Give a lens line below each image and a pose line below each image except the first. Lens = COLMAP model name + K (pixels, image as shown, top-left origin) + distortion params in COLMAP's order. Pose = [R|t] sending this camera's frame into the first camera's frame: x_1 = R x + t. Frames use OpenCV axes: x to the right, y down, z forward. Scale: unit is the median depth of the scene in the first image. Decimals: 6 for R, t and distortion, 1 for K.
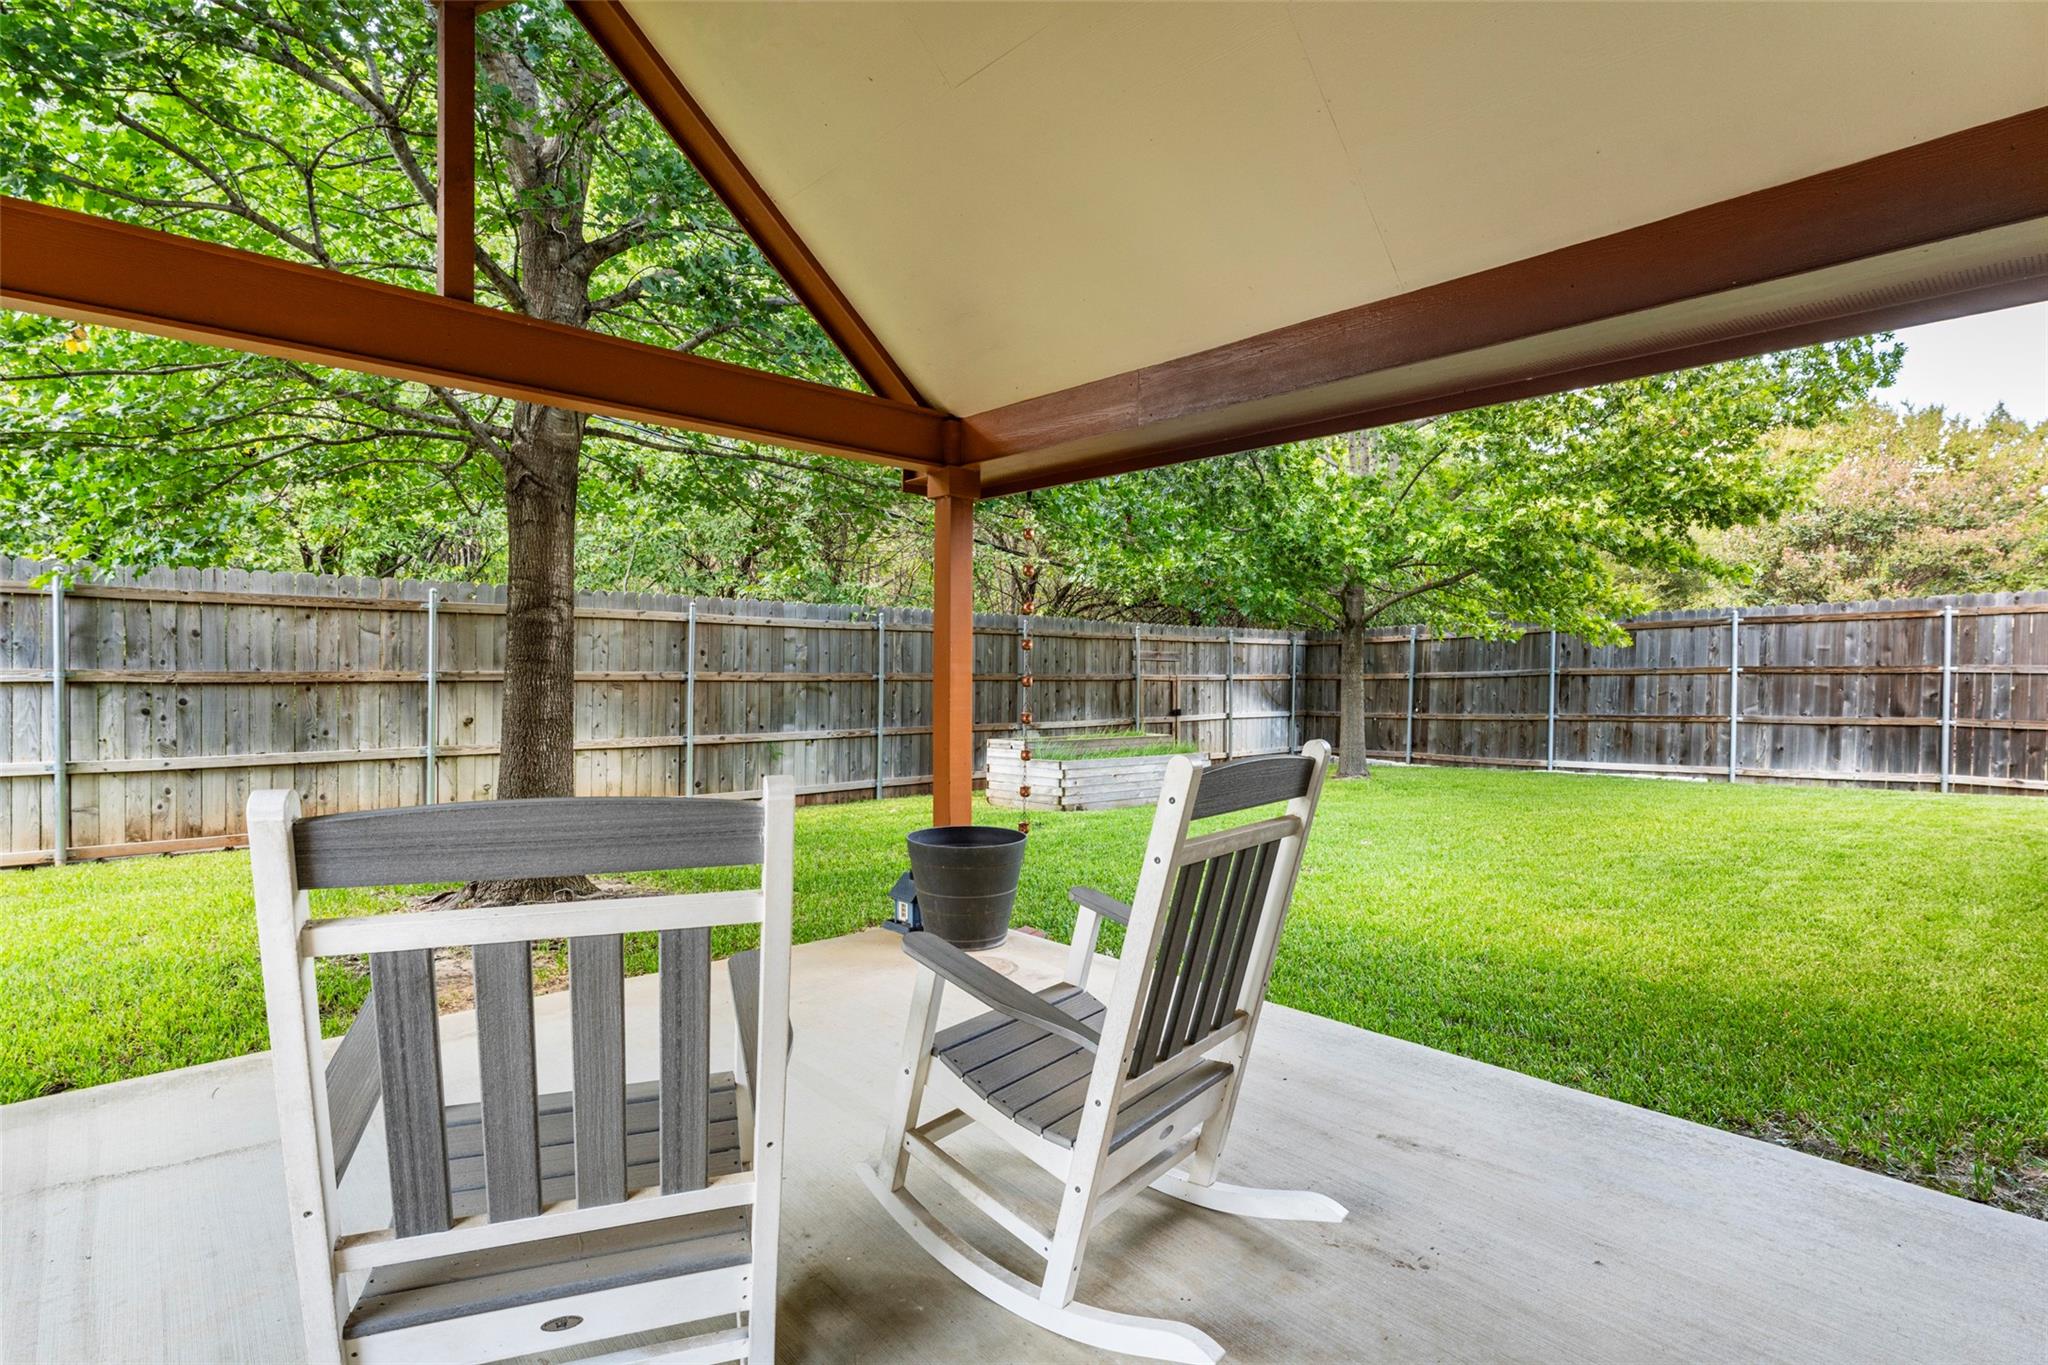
lens RADIAL K [[1015.8, 0, 1027.1], [0, 1015.8, 688.7], [0, 0, 1]] dist [0.000846, 0.000148]
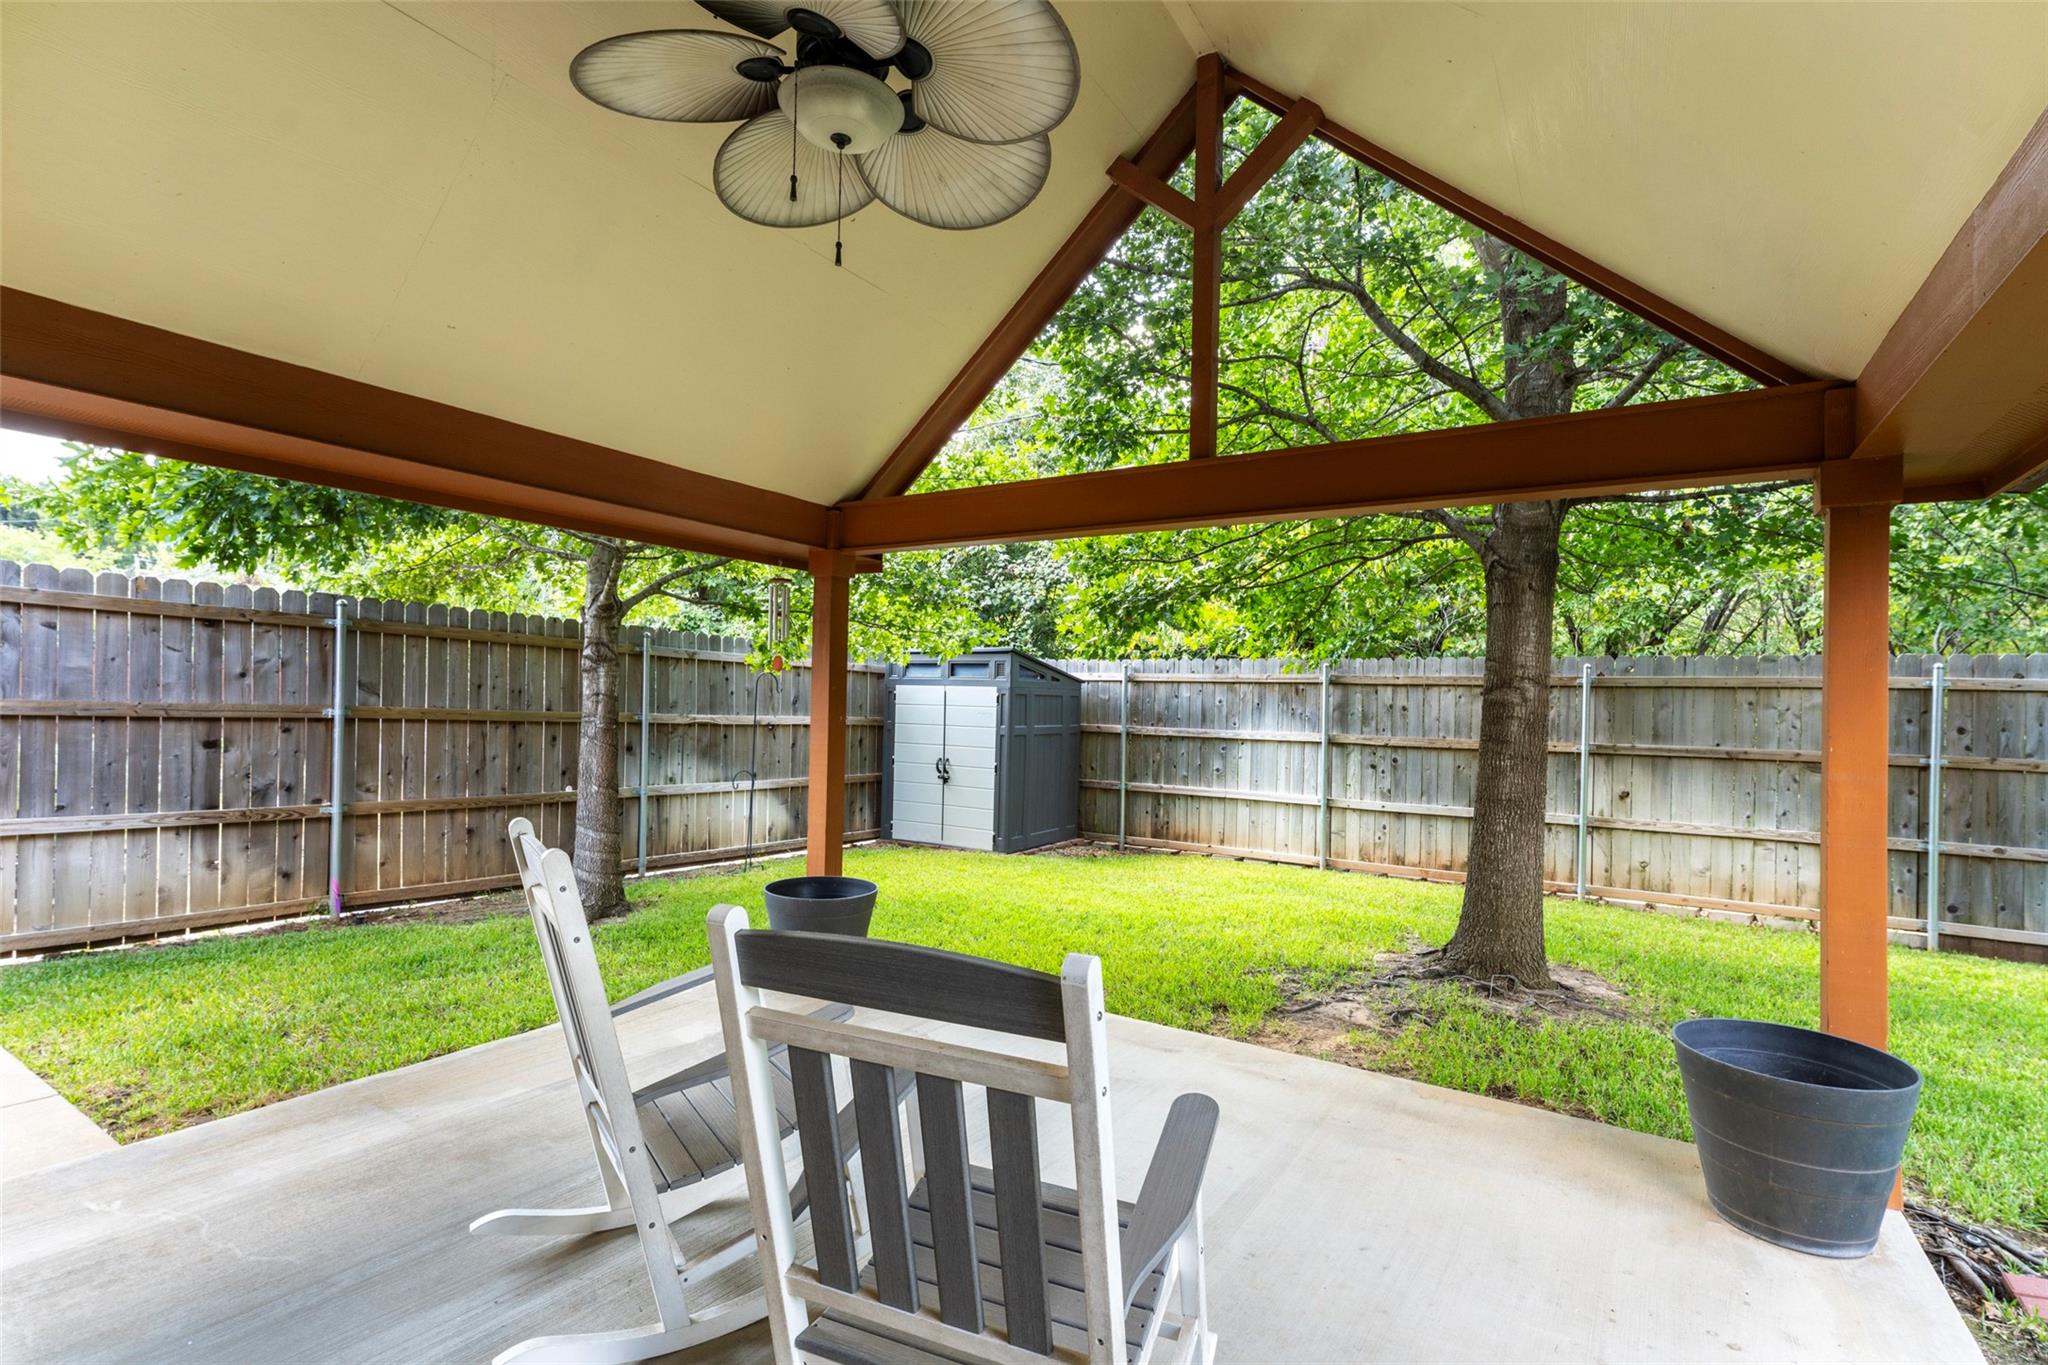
lens RADIAL K [[941.9, 0, 1026.3], [0, 941.9, 693.1], [0, 0, 1]] dist [-0.001178, -0.000132]
pose [[0.242726, -0.014419, -0.969988, 0.235024], [-0.039381, 0.998919, -0.024703, -0.024998], [0.969295, 0.044195, 0.241895, 0.236126]]
